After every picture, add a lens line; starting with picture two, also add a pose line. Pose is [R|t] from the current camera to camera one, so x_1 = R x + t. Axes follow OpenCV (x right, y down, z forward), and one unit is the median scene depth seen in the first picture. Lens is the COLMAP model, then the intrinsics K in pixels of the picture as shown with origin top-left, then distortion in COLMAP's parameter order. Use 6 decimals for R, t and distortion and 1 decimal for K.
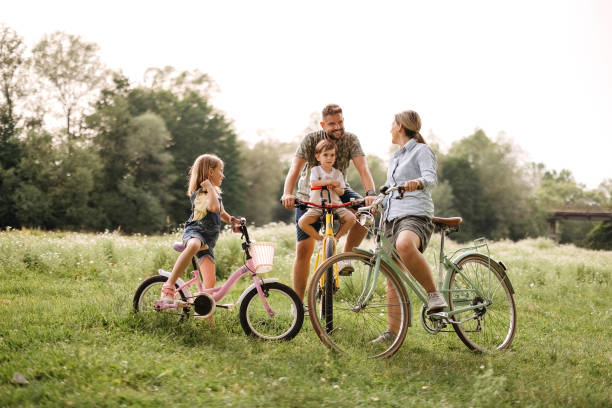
lens RADIAL K [[869.8, 0, 306.0], [0, 869.8, 204.0], [0, 0, 1]] dist [0.016519, -0.046553]
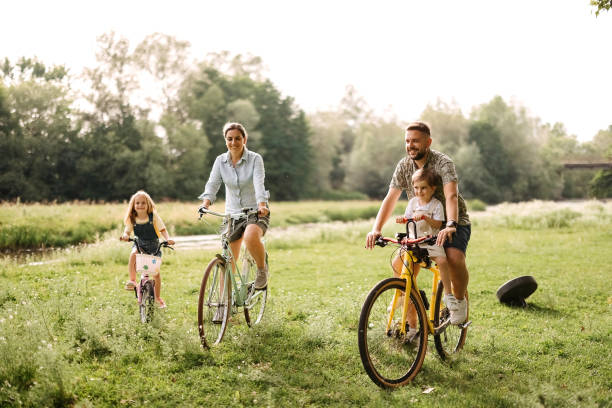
lens RADIAL K [[869.8, 0, 306.0], [0, 869.8, 204.0], [0, 0, 1]] dist [0.016519, -0.046553]
pose [[0.998597, -0.042619, 0.031414, -0.130495], [0.040839, 0.997635, 0.055286, -0.022128], [-0.033696, -0.053925, 0.997976, -0.209109]]
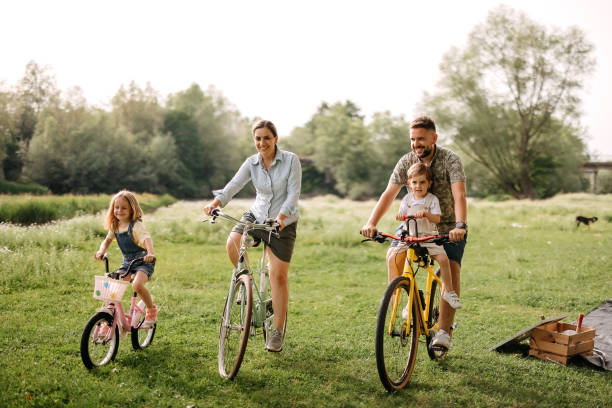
lens RADIAL K [[869.8, 0, 306.0], [0, 869.8, 204.0], [0, 0, 1]] dist [0.016519, -0.046553]
pose [[0.932009, -0.033841, 0.360851, -0.093732], [0.008743, 0.997441, 0.070960, -0.016158], [-0.362329, -0.062981, 0.929920, -0.103310]]
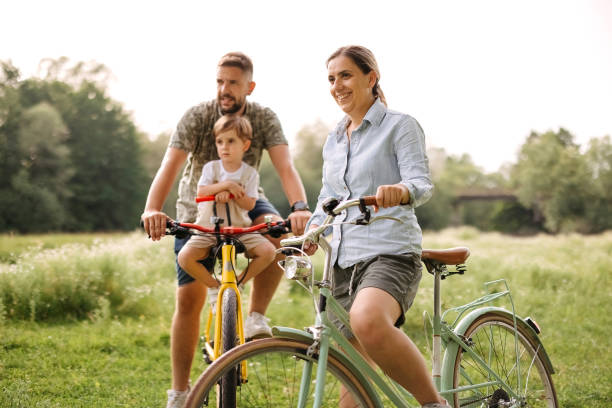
lens RADIAL K [[852.1, 0, 297.5], [0, 852.1, 214.7], [0, 0, 1]] dist [0.013475, 0.016084]
pose [[0.994549, -0.034257, 0.098487, 0.001565], [0.031625, 0.999103, 0.028170, -0.002022], [-0.099364, -0.024902, 0.994740, 0.039103]]
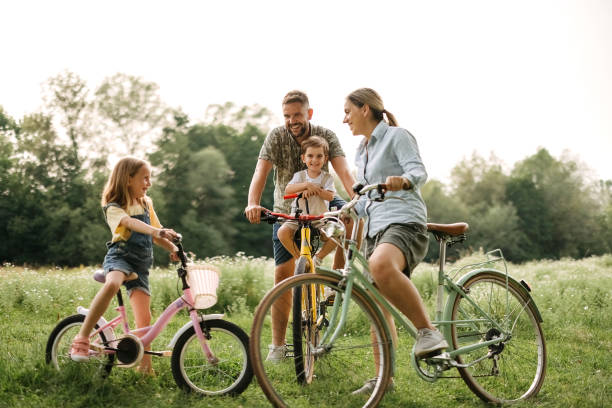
lens RADIAL K [[852.1, 0, 297.5], [0, 852.1, 214.7], [0, 0, 1]] dist [0.013475, 0.016084]
pose [[0.995120, -0.042872, -0.088874, 0.007841], [0.040857, 0.998868, -0.024372, 0.001527], [0.089818, 0.020622, 0.995745, 0.019753]]
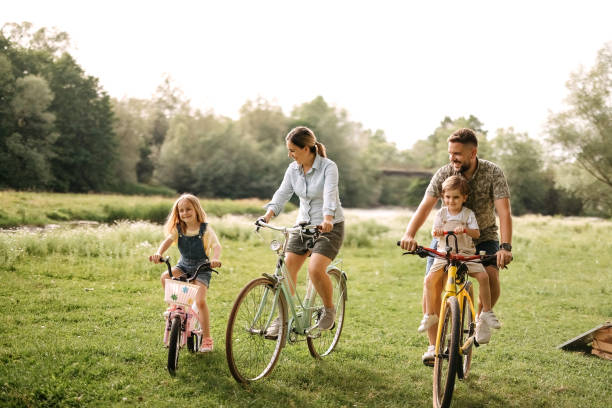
lens RADIAL K [[869.8, 0, 306.0], [0, 869.8, 204.0], [0, 0, 1]] dist [0.016519, -0.046553]
pose [[0.973252, 0.008129, 0.229595, -0.097136], [-0.022418, 0.997965, 0.059695, -0.017148], [-0.228642, -0.063246, 0.971454, -0.121152]]
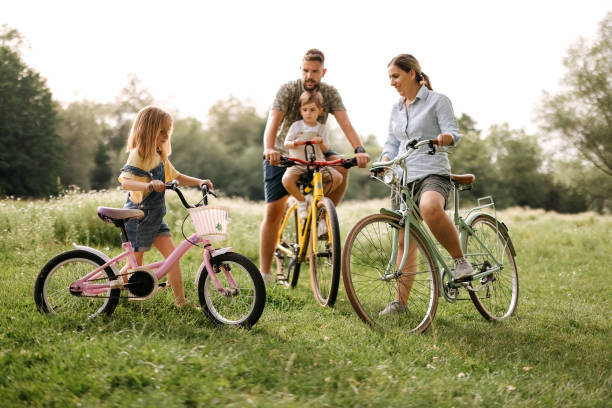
lens RADIAL K [[852.1, 0, 297.5], [0, 852.1, 214.7], [0, 0, 1]] dist [0.013475, 0.016084]
pose [[0.977513, -0.009613, 0.210655, -0.016175], [-0.002290, 0.998418, 0.056185, 0.000468], [-0.210862, -0.055404, 0.975944, 0.012159]]
